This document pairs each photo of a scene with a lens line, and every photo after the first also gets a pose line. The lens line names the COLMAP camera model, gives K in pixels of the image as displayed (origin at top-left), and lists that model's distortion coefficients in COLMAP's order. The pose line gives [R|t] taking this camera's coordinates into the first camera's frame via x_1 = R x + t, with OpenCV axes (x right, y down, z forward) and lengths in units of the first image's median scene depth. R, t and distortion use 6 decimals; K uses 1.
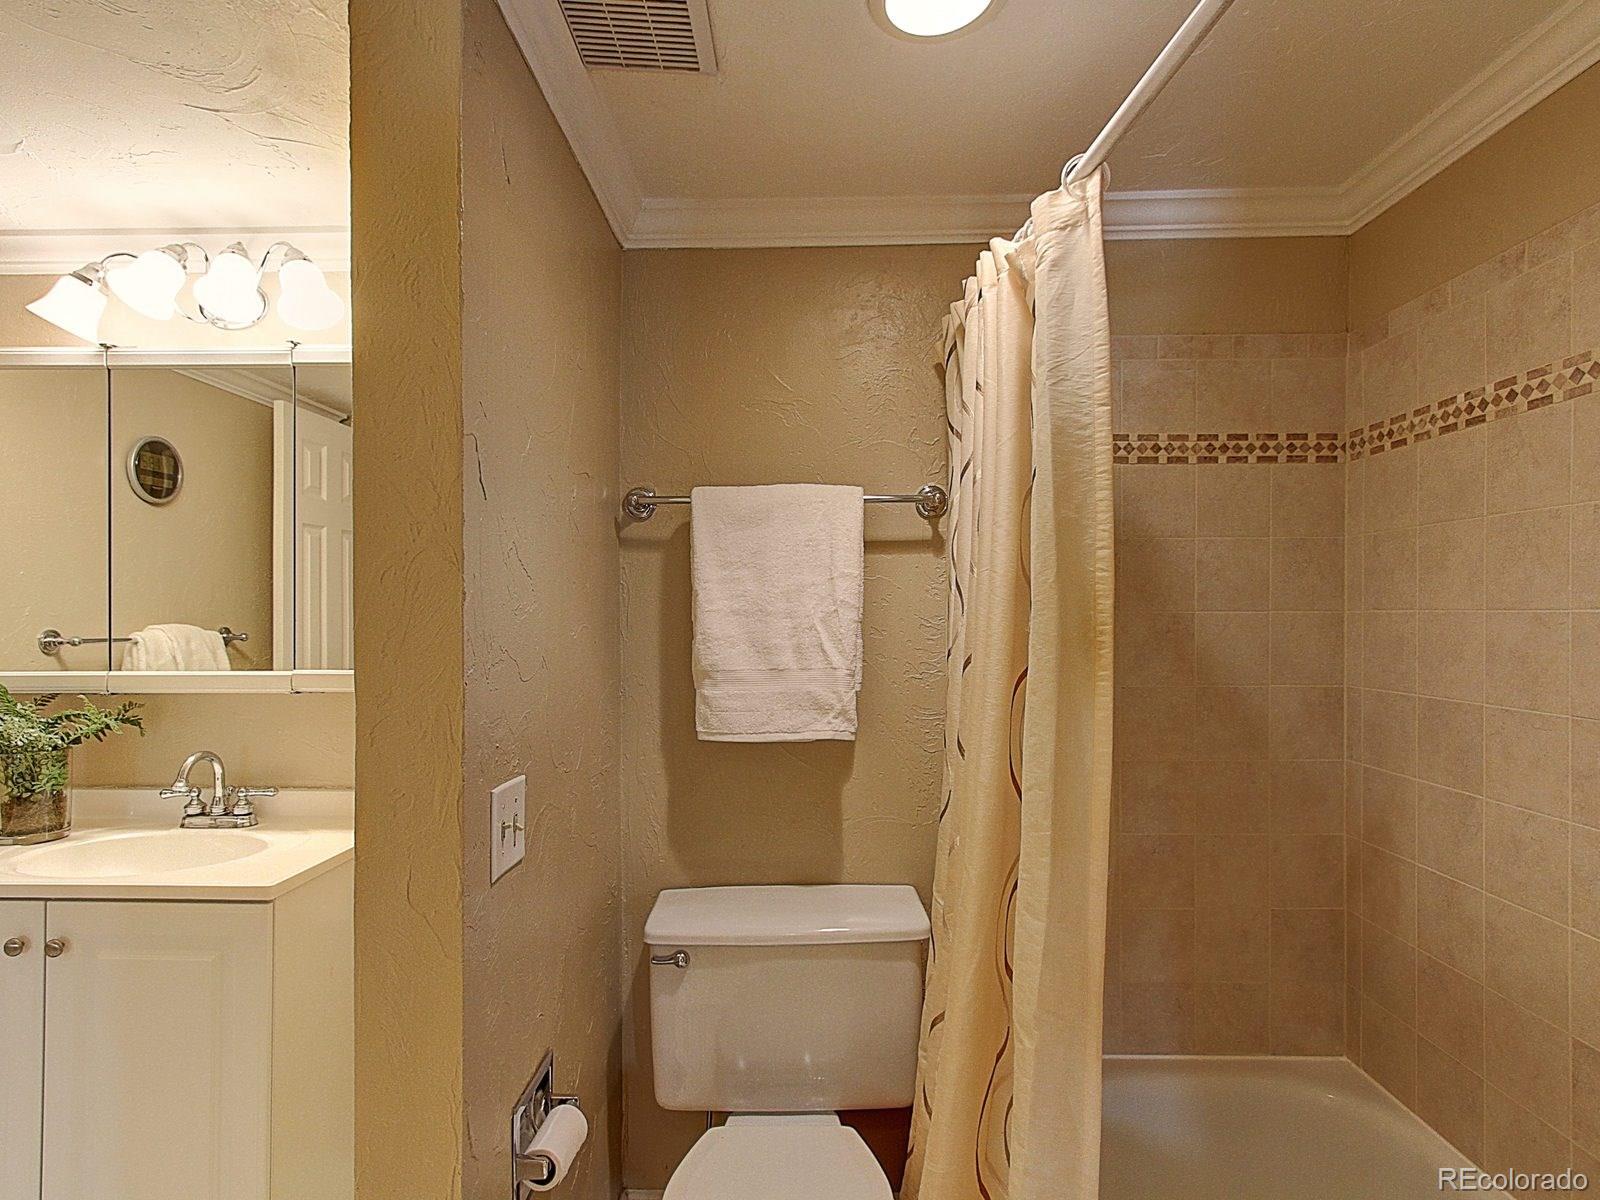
lens RADIAL K [[835.5, 0, 804.8], [0, 835.5, 601.4], [0, 0, 1]] dist [0.002441, 0.002116]
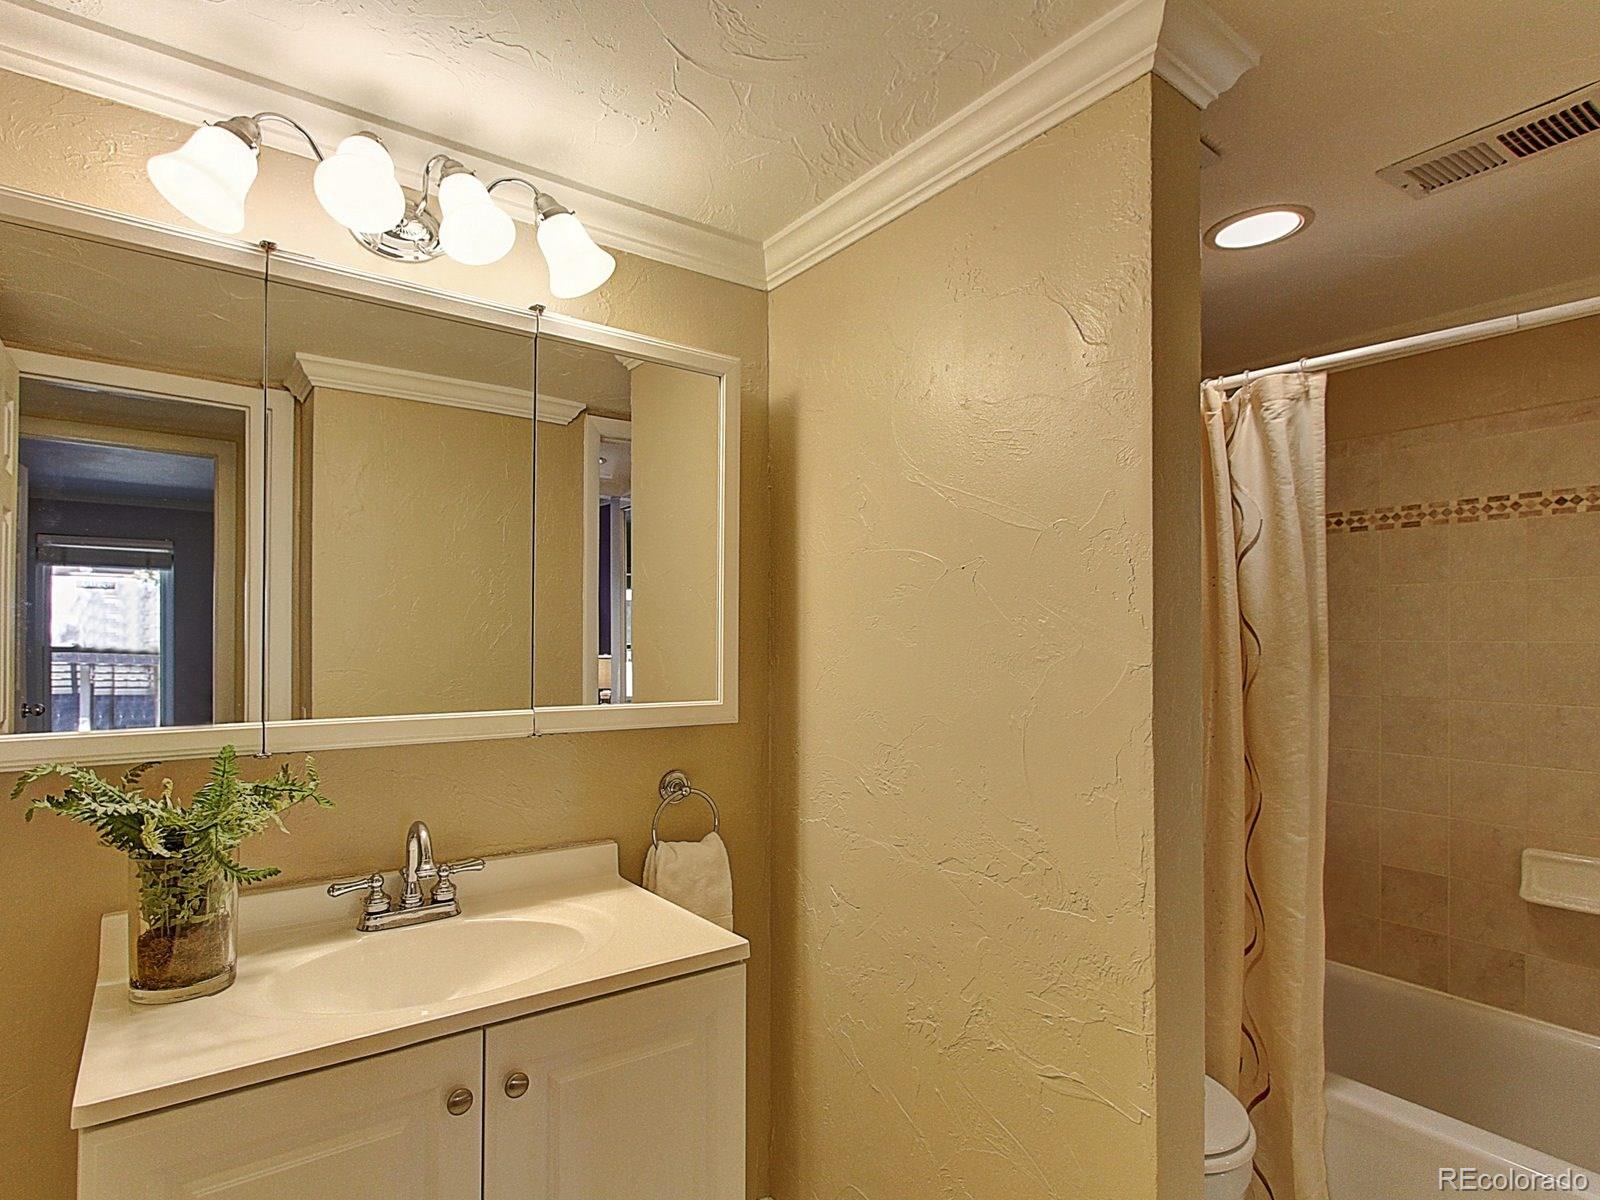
lens RADIAL K [[835.5, 0, 804.5], [0, 835.5, 615.7], [0, 0, 1]] dist [0.002441, 0.002116]
pose [[0.796102, 0.020520, 0.604815, -1.199710], [-0.013802, 0.999781, -0.015753, 0.001879], [-0.605006, 0.004193, 0.796210, 0.258098]]
